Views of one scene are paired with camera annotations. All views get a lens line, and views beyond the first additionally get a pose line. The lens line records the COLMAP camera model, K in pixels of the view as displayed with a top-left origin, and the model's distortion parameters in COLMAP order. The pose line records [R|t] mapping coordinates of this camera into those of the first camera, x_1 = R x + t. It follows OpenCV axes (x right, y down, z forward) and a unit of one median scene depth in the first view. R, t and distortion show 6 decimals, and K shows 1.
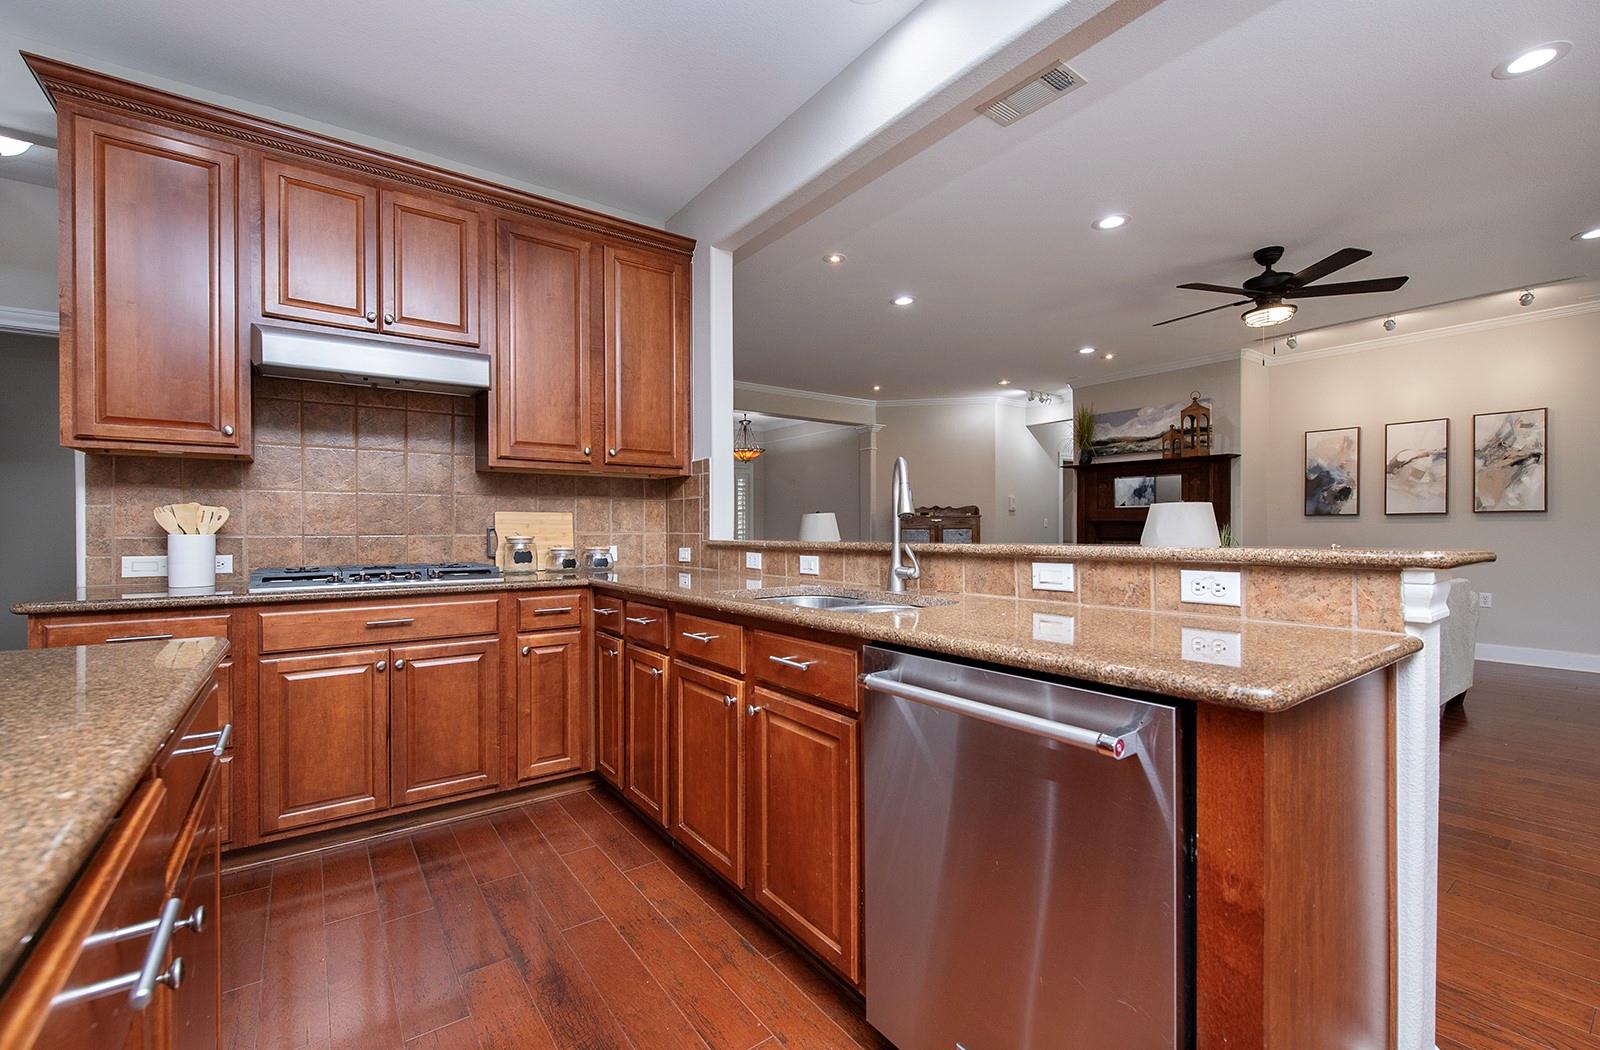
lens RADIAL K [[645.9, 0, 724.5], [0, 645.9, 532.0], [0, 0, 1]] dist [-0.001417, -0.001311]
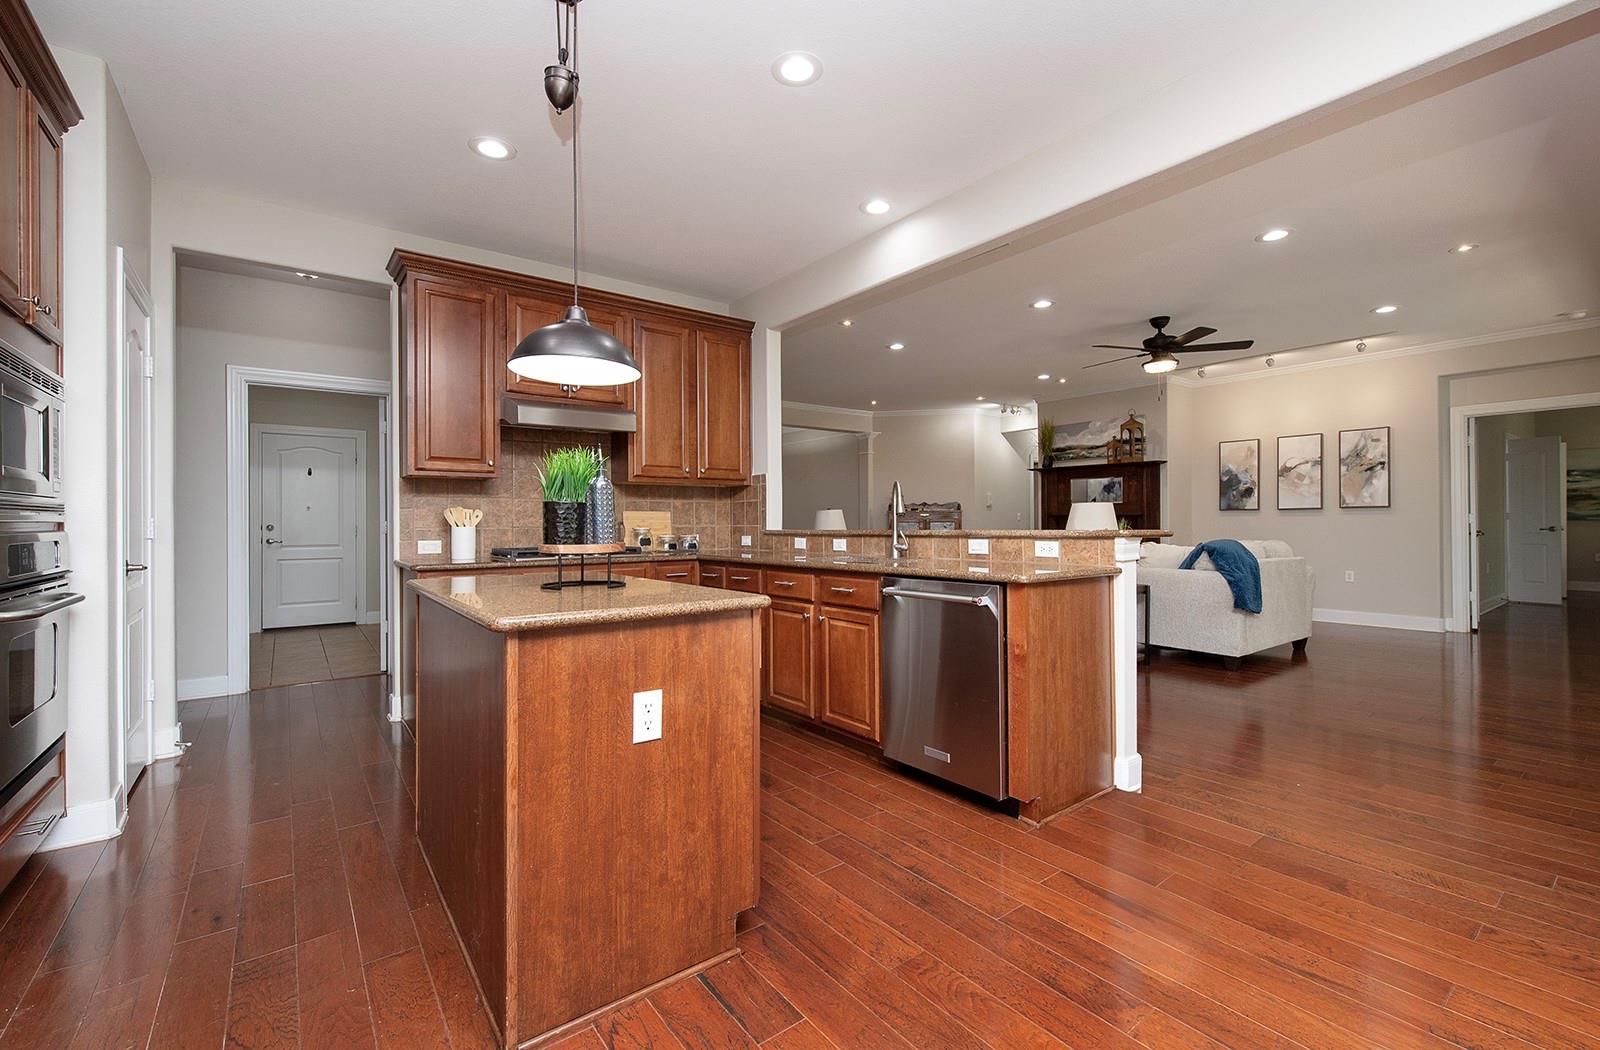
lens RADIAL K [[645.9, 0, 746.2], [0, 645.9, 522.5], [0, 0, 1]] dist [-0.001417, -0.001311]
pose [[0.999082, -0.003968, 0.042658, -0.144831], [0.004229, 0.999973, -0.006023, 0.004518], [-0.042633, 0.006198, 0.999072, -0.499605]]
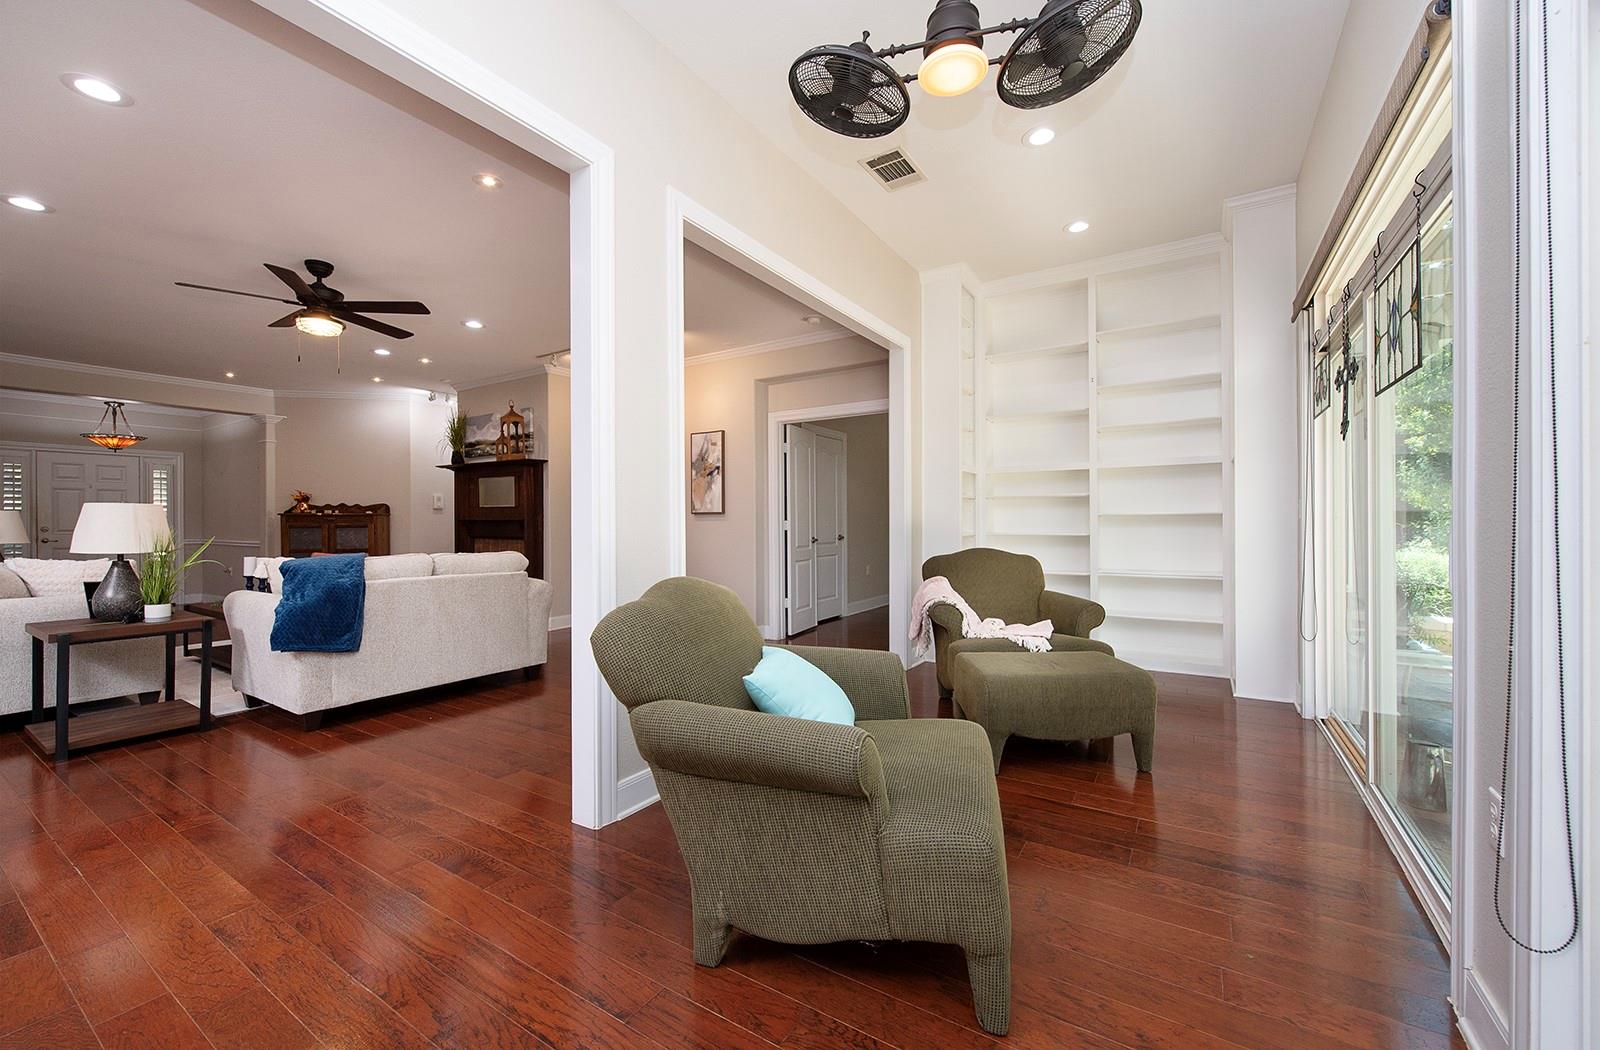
lens RADIAL K [[642.6, 0, 727.7], [0, 642.6, 524.7], [0, 0, 1]] dist [-0.001523, 0.000092]
pose [[0.927143, -0.003645, 0.374690, 1.706115], [0.005115, 0.999983, -0.002931, -0.012412], [-0.374672, 0.004634, 0.927146, -0.334677]]
